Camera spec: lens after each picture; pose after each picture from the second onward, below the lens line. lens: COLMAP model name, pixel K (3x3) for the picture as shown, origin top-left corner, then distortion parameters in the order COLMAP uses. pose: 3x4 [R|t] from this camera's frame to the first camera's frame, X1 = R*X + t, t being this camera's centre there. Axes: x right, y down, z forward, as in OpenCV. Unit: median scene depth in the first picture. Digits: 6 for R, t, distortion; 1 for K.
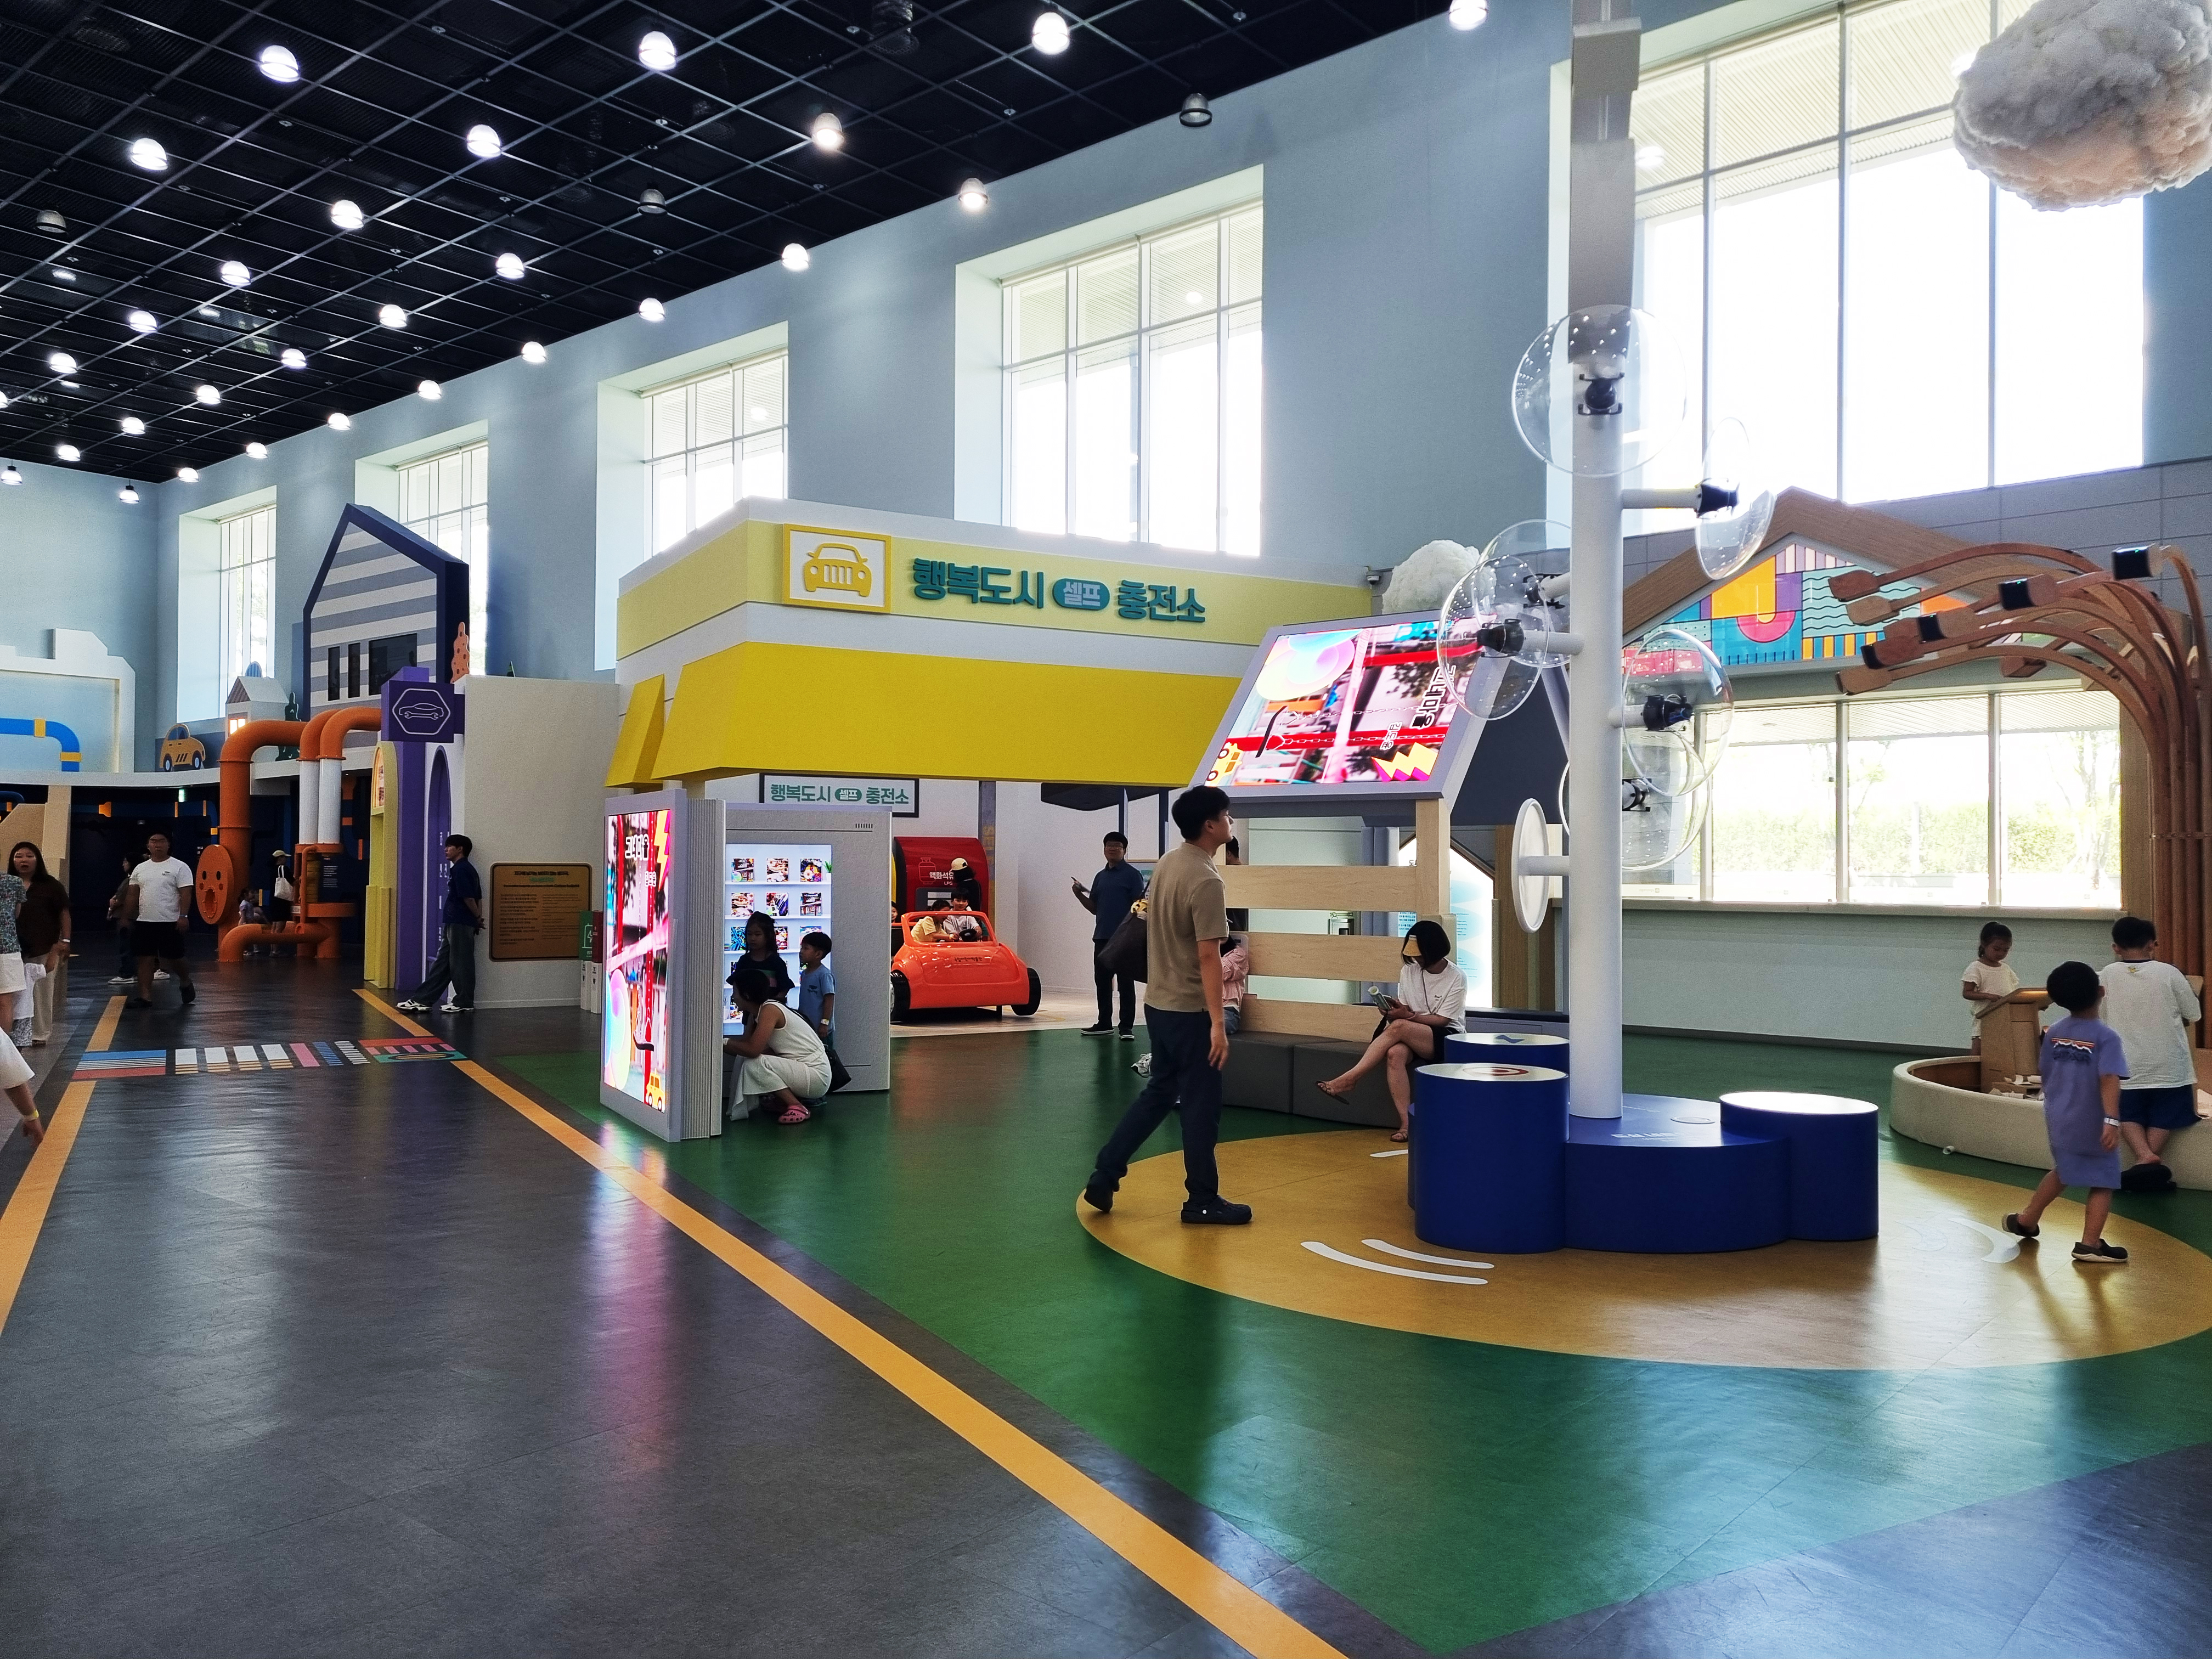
lens RADIAL K [[1647.2, 0, 1121.5], [0, 1647.2, 824.5], [0, 0, 1]] dist [0.052585, -0.026991]
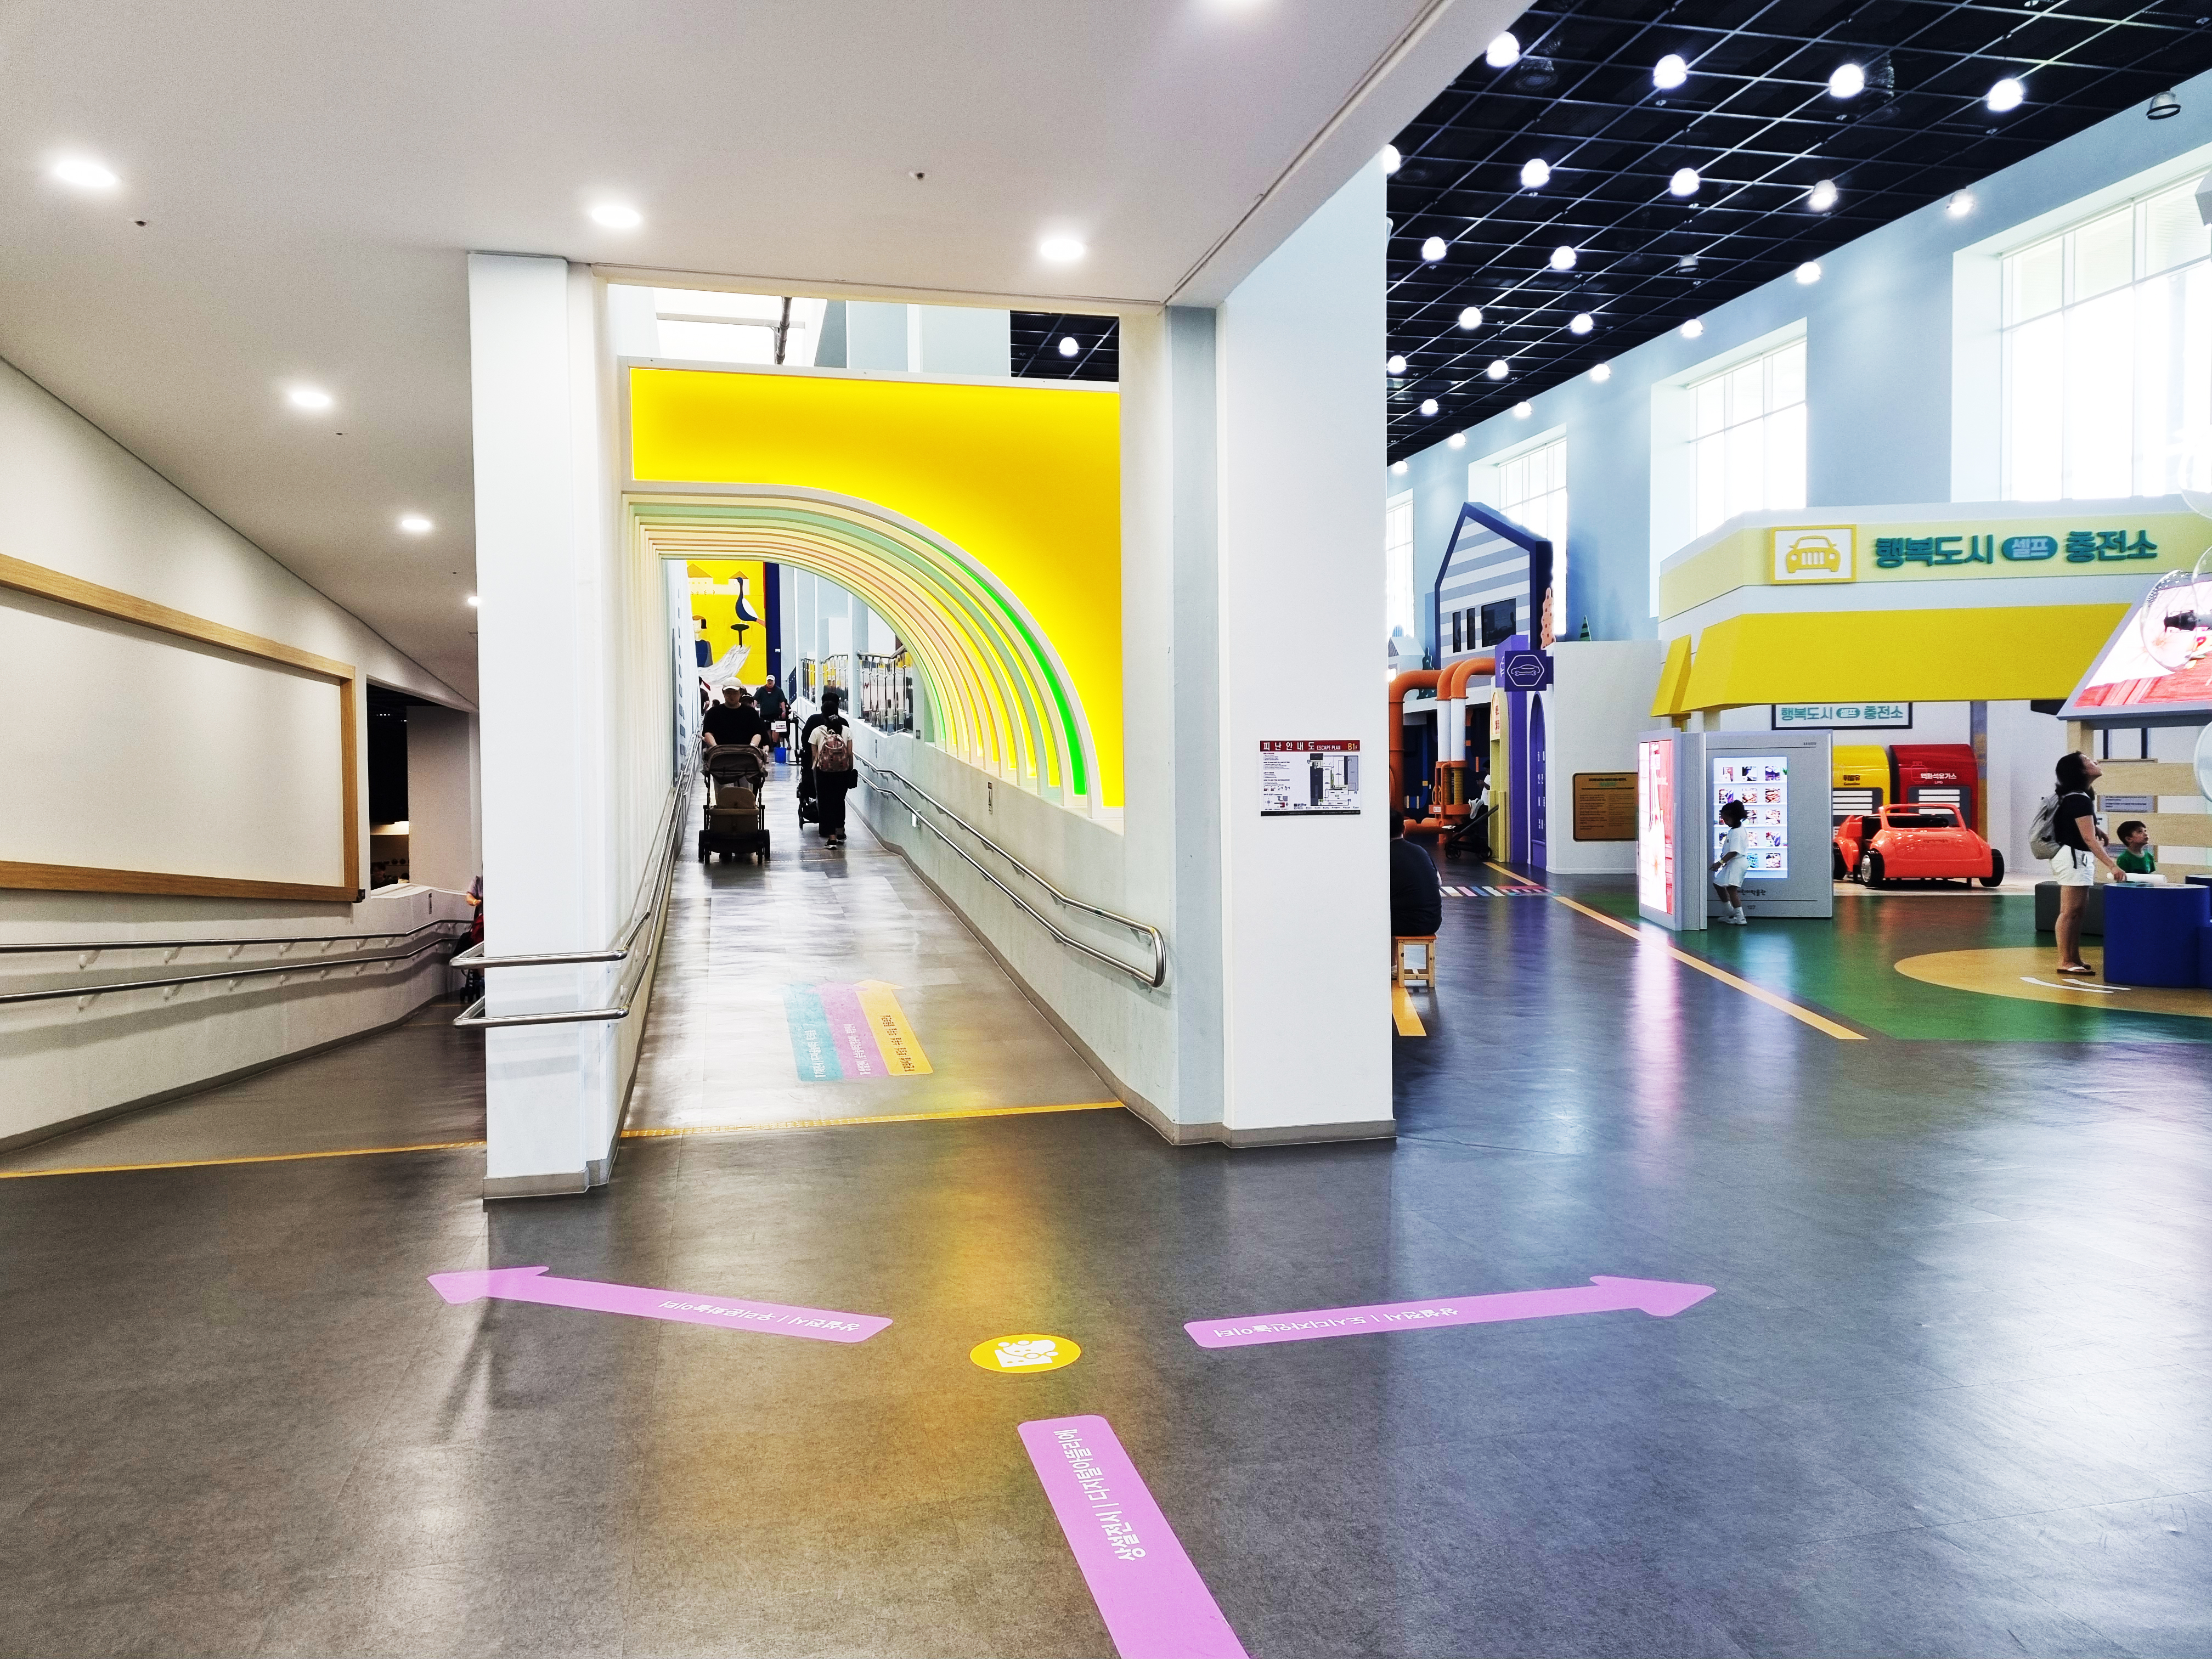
lens RADIAL K [[1647.2, 0, 1115.7], [0, 1647.2, 824.9], [0, 0, 1]] dist [0.052585, -0.026991]
pose [[0.805889, 0.000151, -0.592066, 0.128540], [0.032852, 0.998448, 0.044972, -0.007845], [0.591154, -0.055693, 0.804633, -0.335472]]
